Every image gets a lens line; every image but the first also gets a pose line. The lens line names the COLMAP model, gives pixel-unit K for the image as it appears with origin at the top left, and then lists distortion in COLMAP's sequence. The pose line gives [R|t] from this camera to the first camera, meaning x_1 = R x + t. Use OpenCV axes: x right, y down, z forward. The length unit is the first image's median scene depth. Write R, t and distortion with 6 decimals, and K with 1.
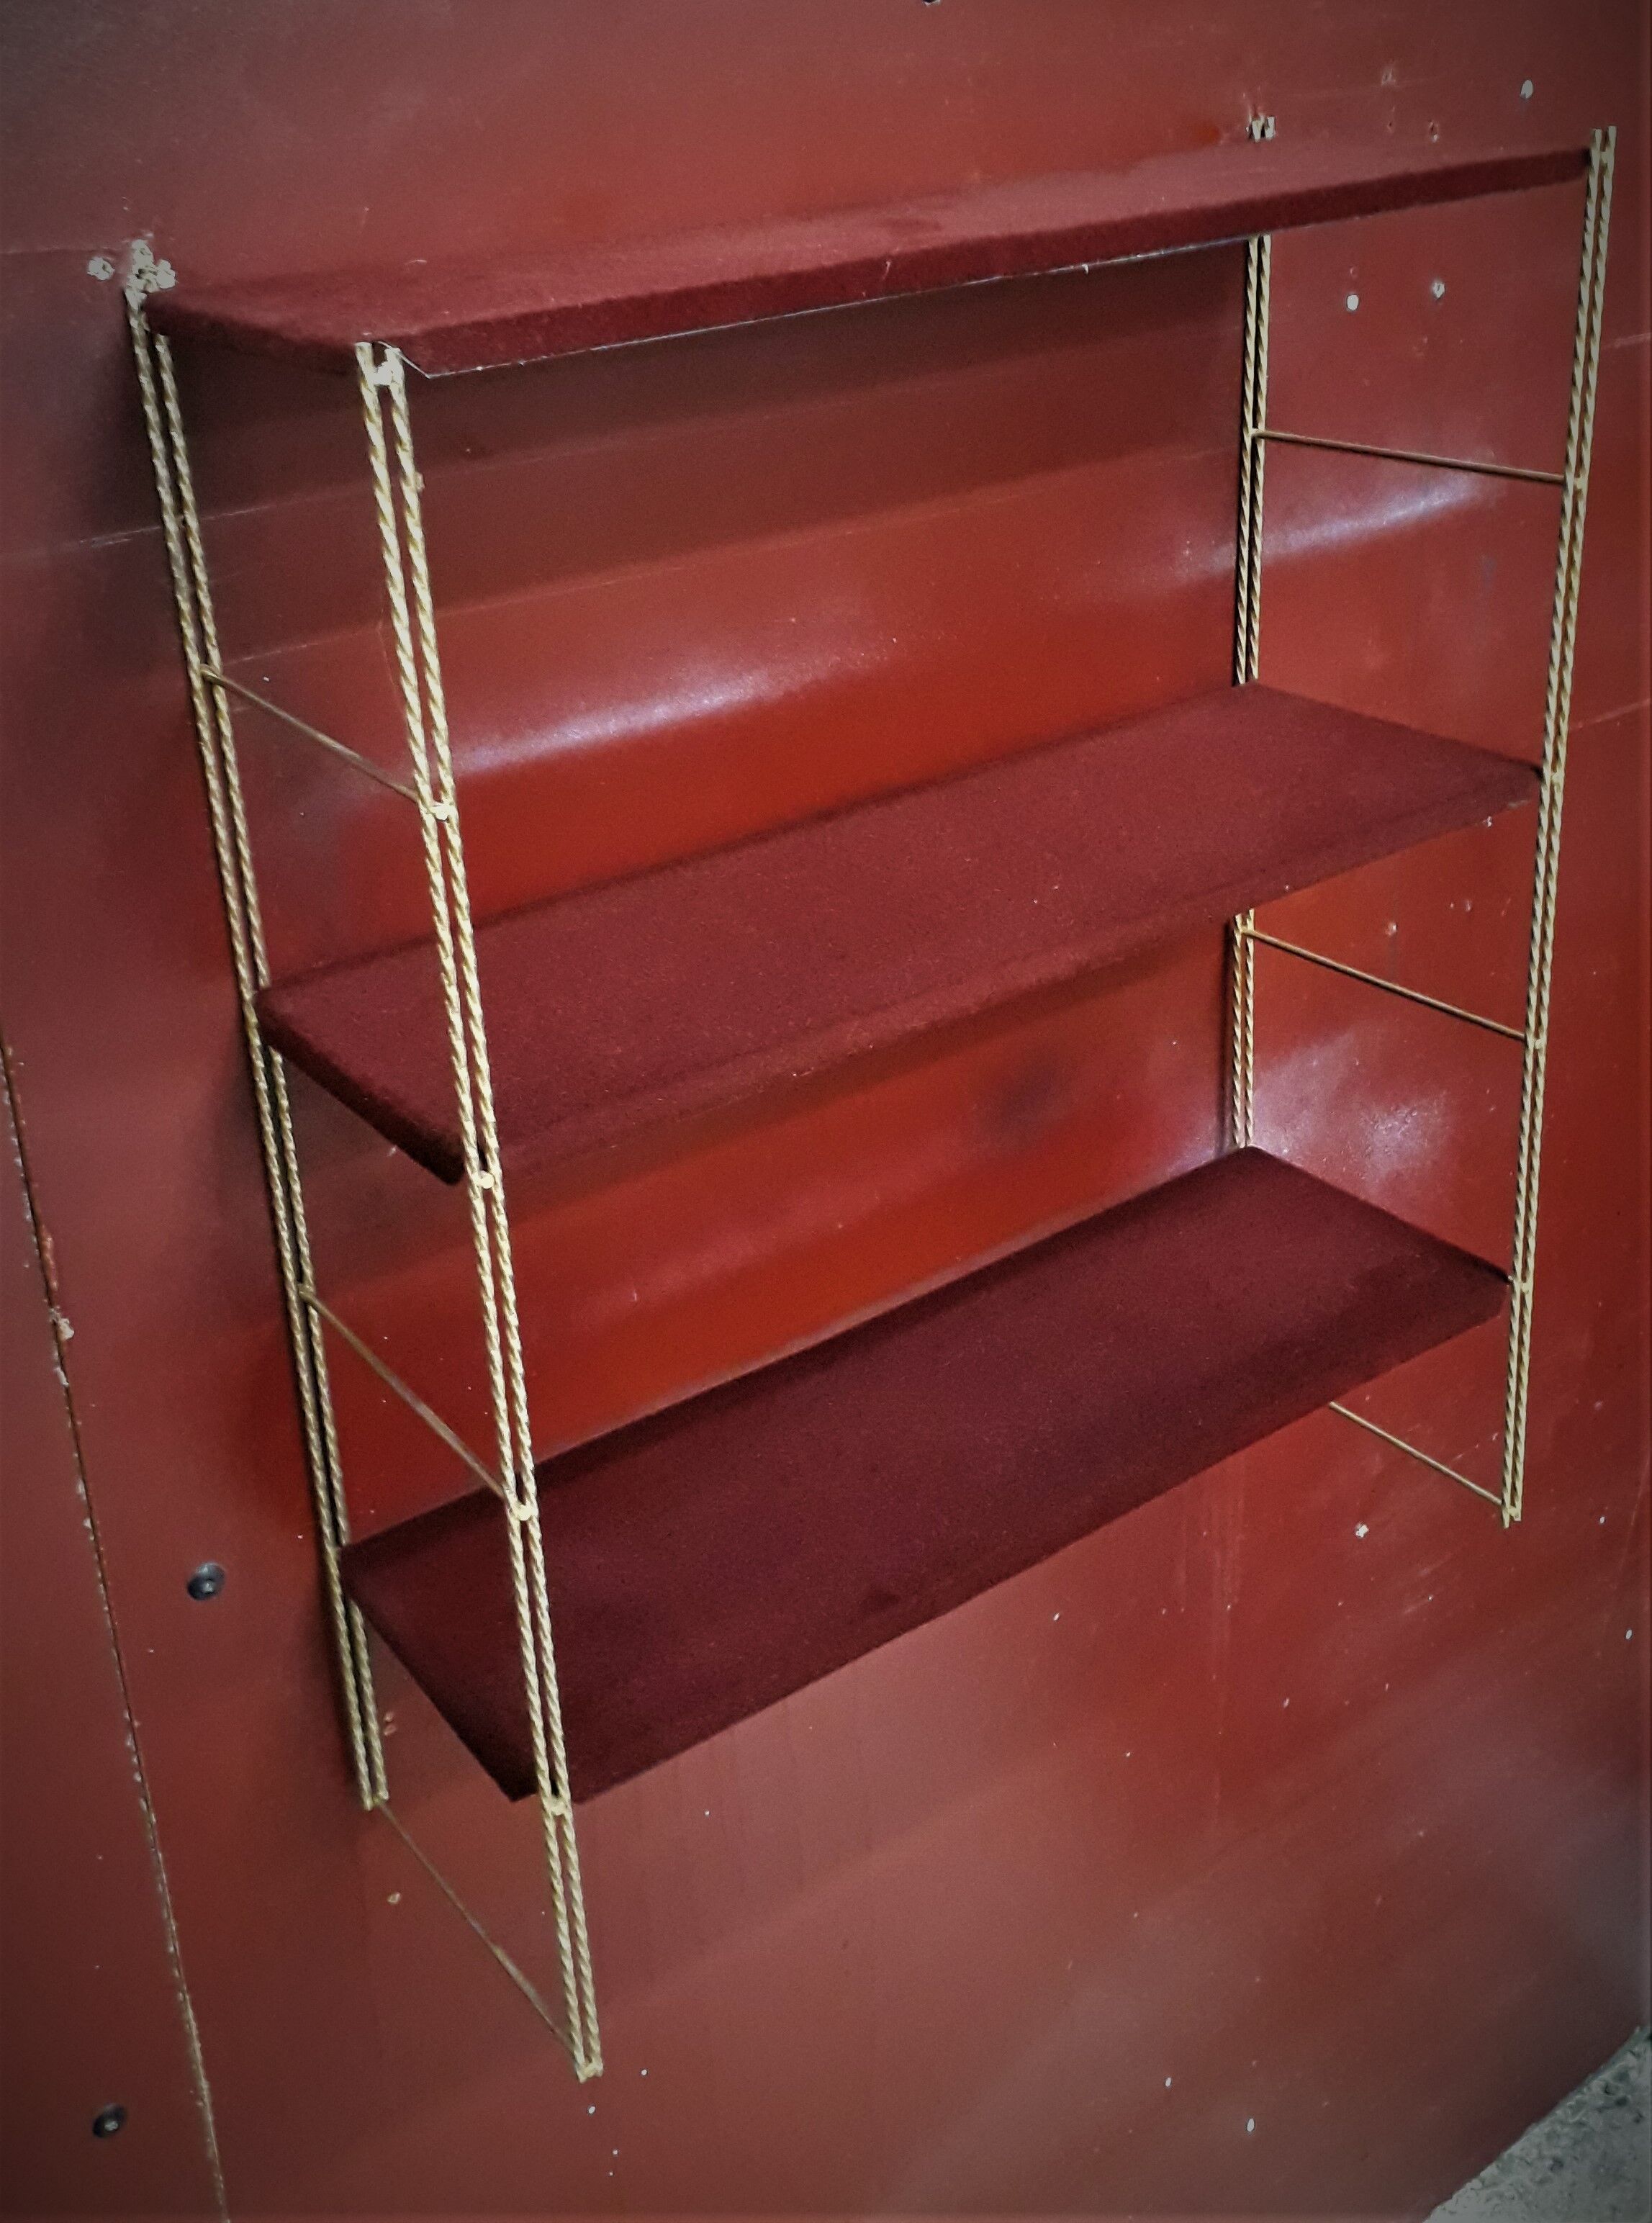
lens RADIAL K [[2491.6, 0, 825.1], [0, 2491.6, 941.0], [0, 0, 1]] dist [0.079667, -0.329728]
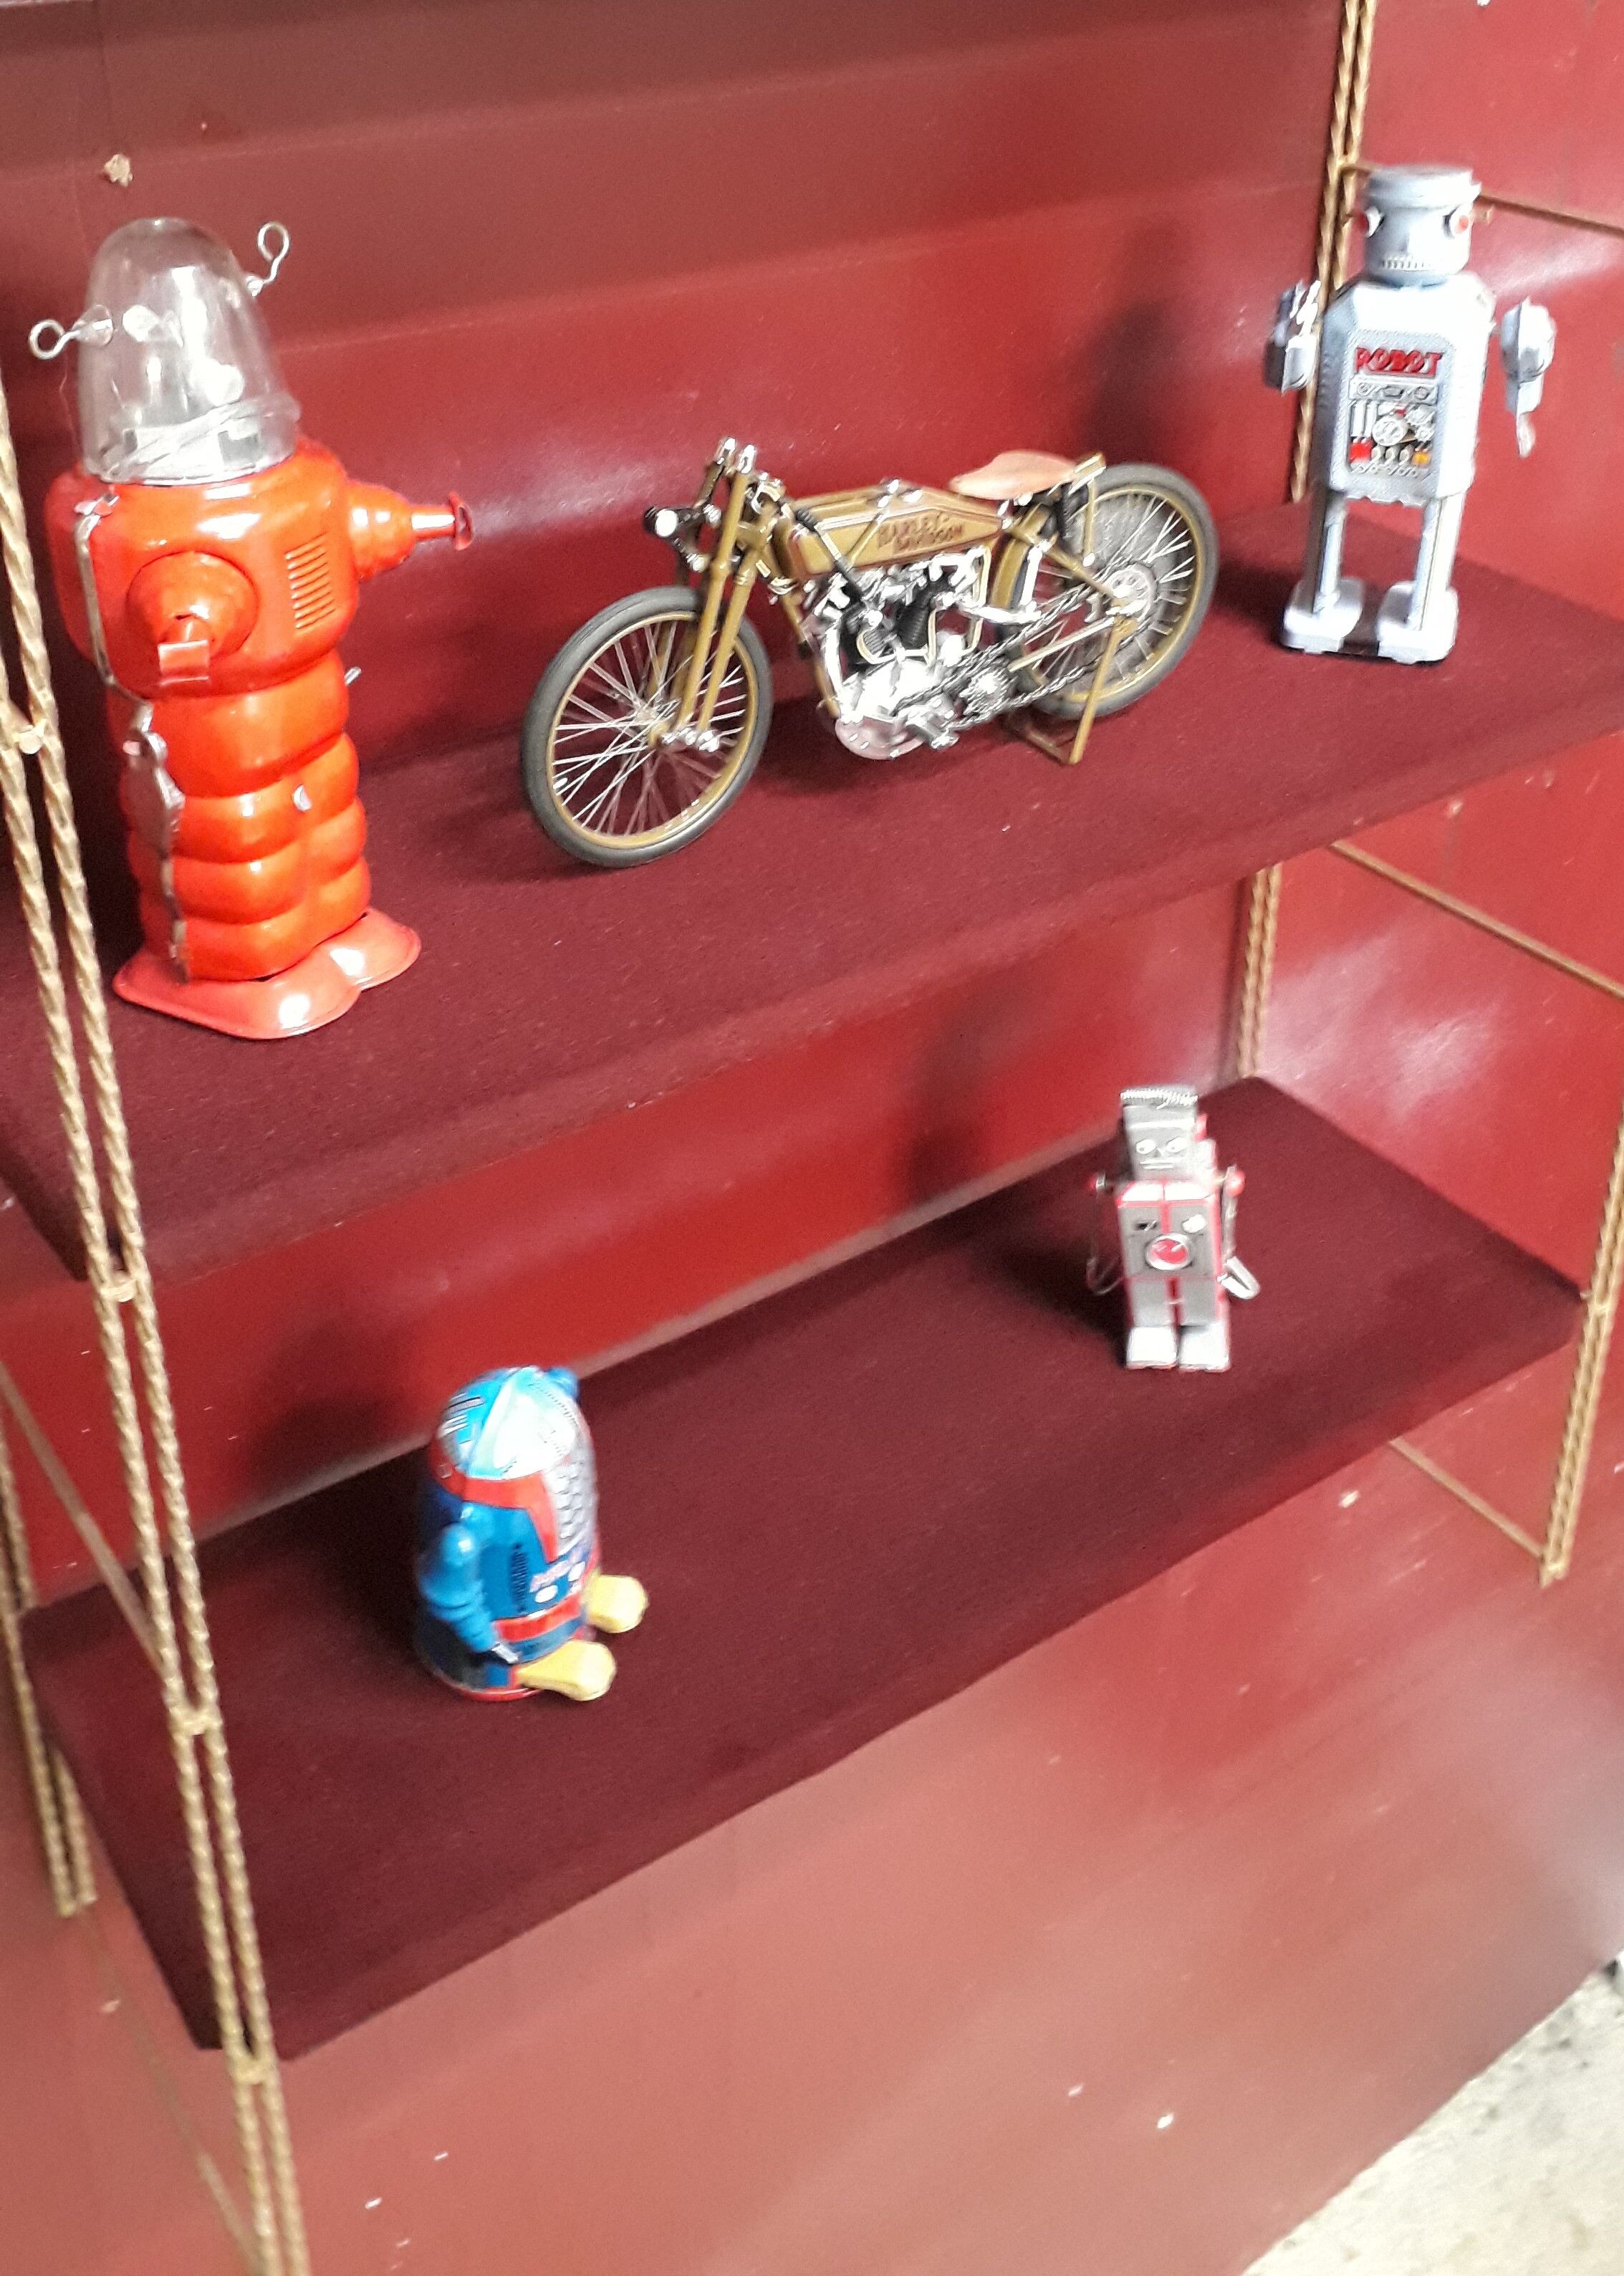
lens RADIAL K [[2467.0, 0, 817.7], [0, 2467.0, 838.6], [0, 0, 1]] dist [0.029472, -0.158973]
pose [[0.998291, 0.057143, 0.012208, 0.022581], [-0.057989, 0.994544, 0.086716, -0.069236], [-0.007186, -0.087275, 0.996158, 0.299494]]
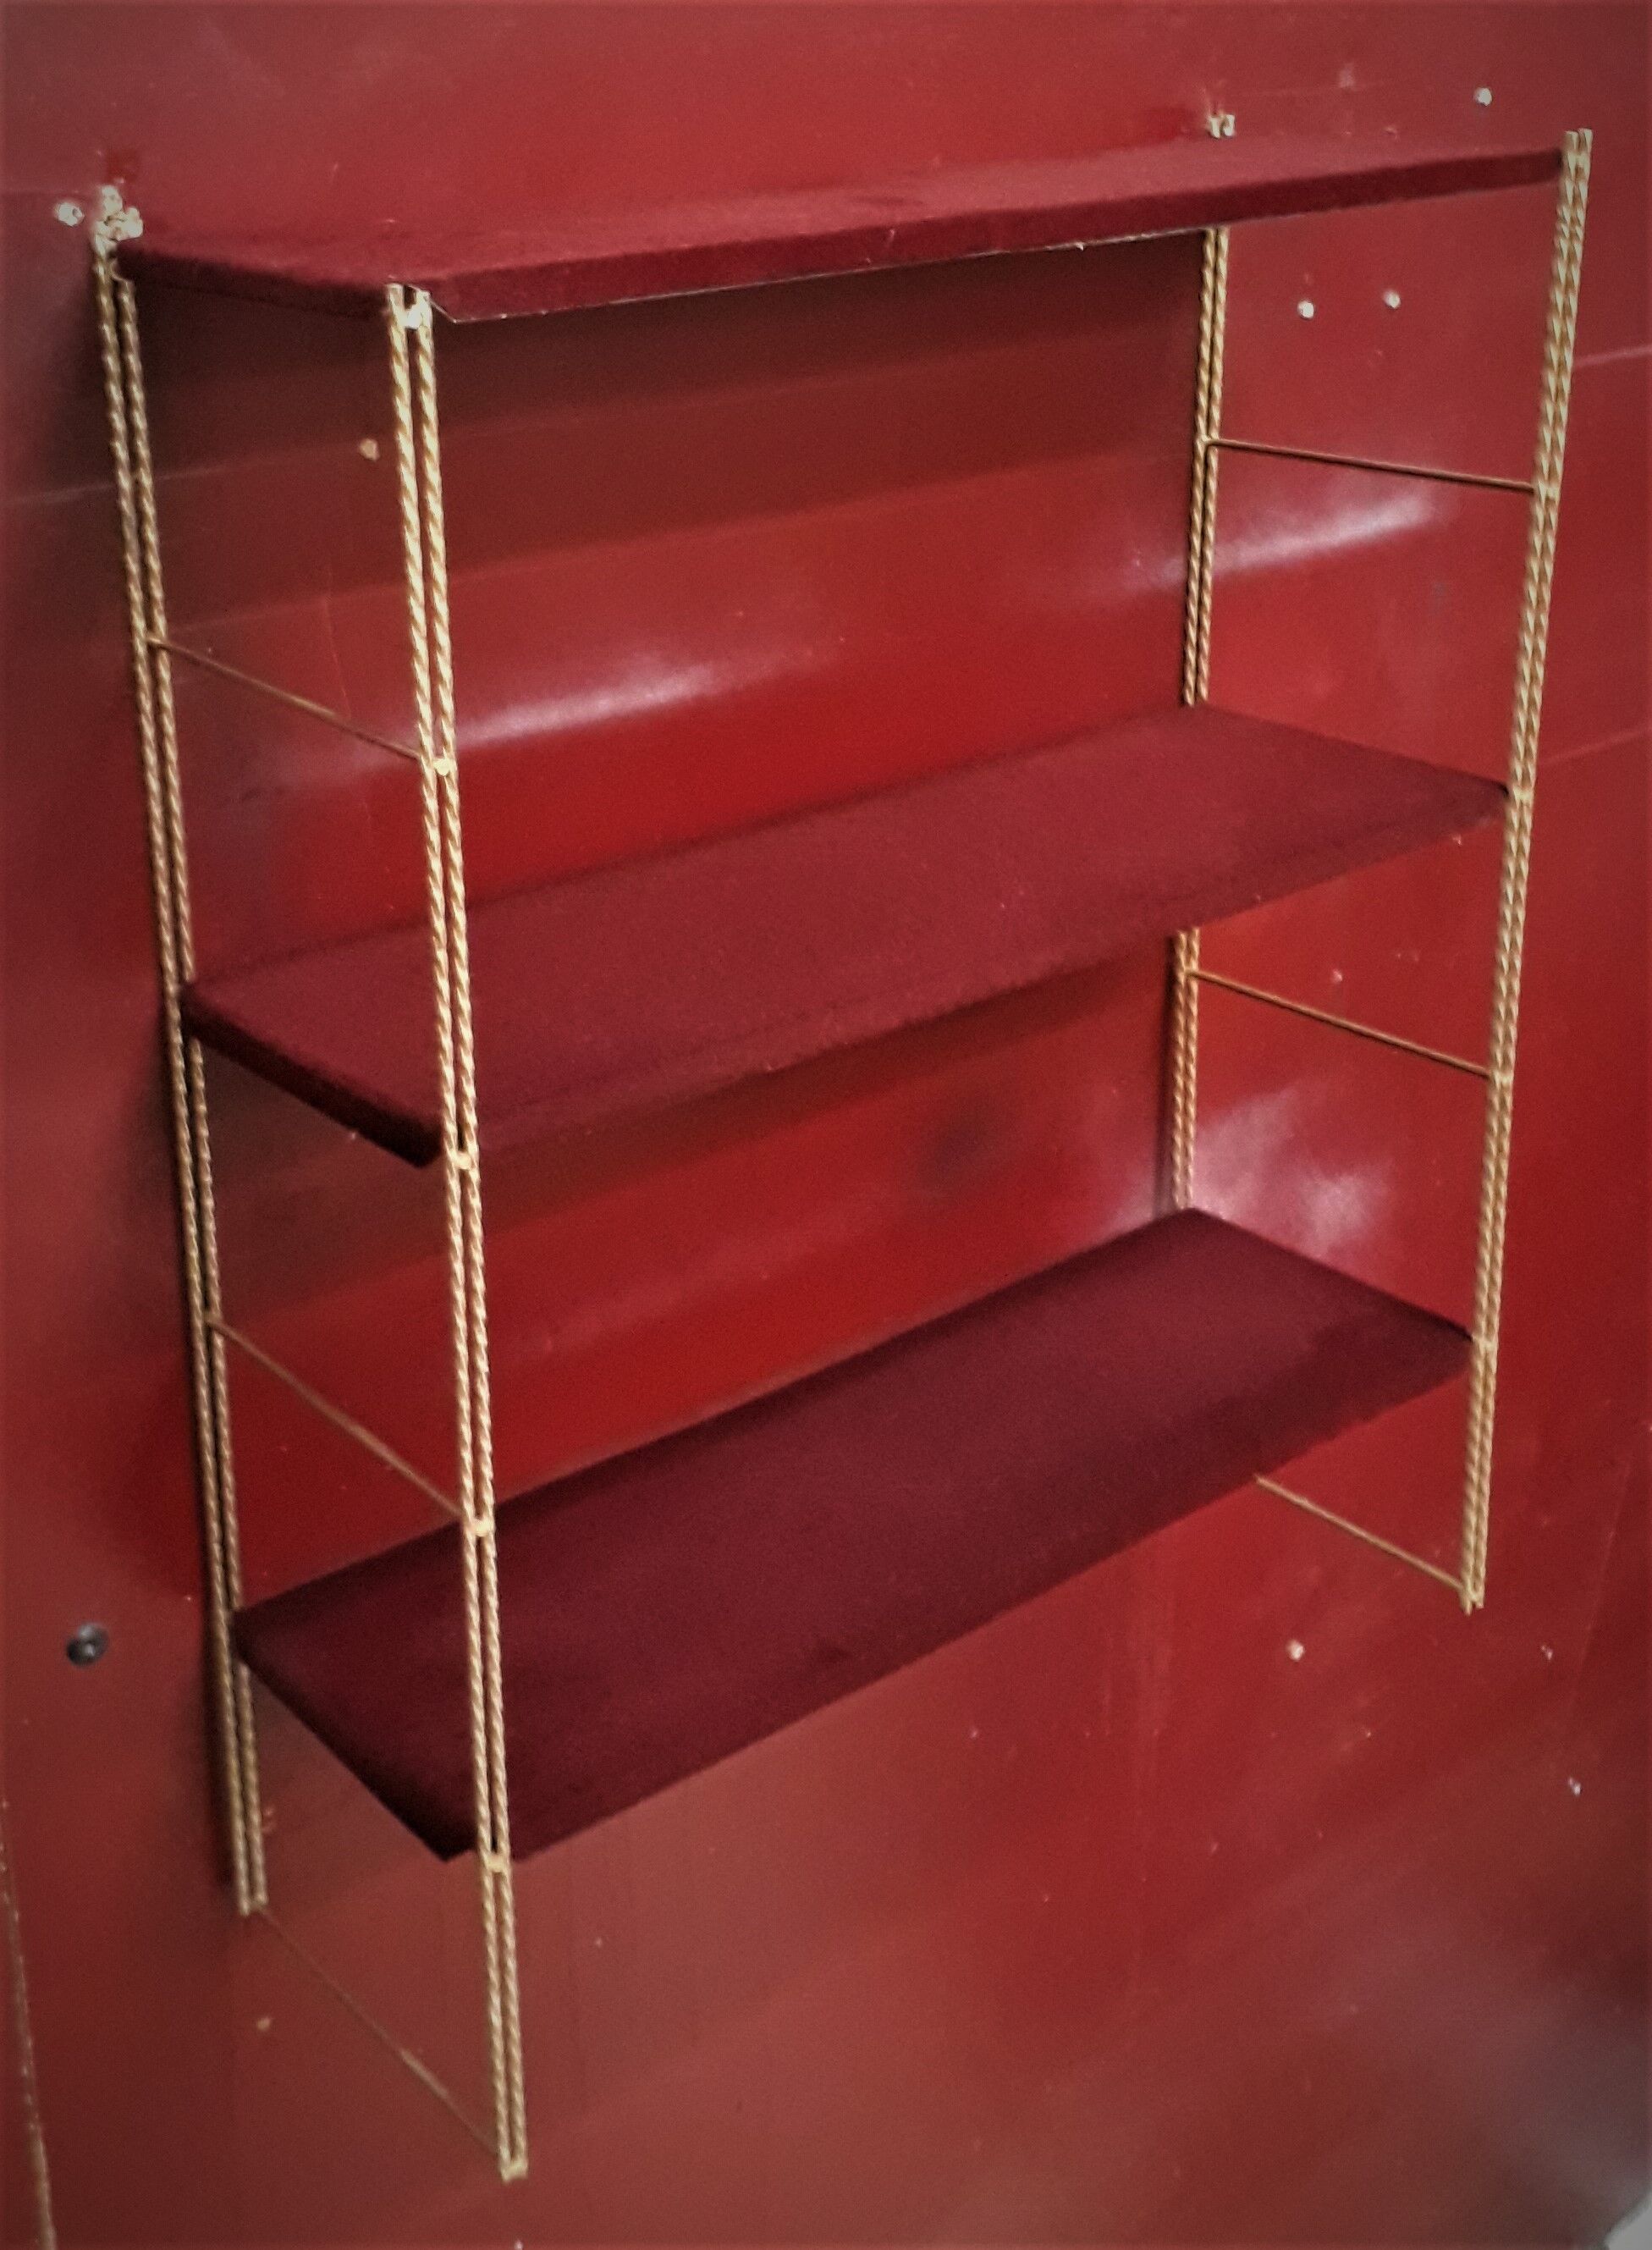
lens RADIAL K [[2948.8, 0, 821.2], [0, 2948.8, 896.2], [0, 0, 1]] dist [0.108250, -0.459753]
pose [[0.996777, 0.014823, 0.078836, -0.071788], [-0.009432, 0.997618, -0.068326, 0.056955], [-0.079661, 0.067362, 0.994543, -0.117000]]
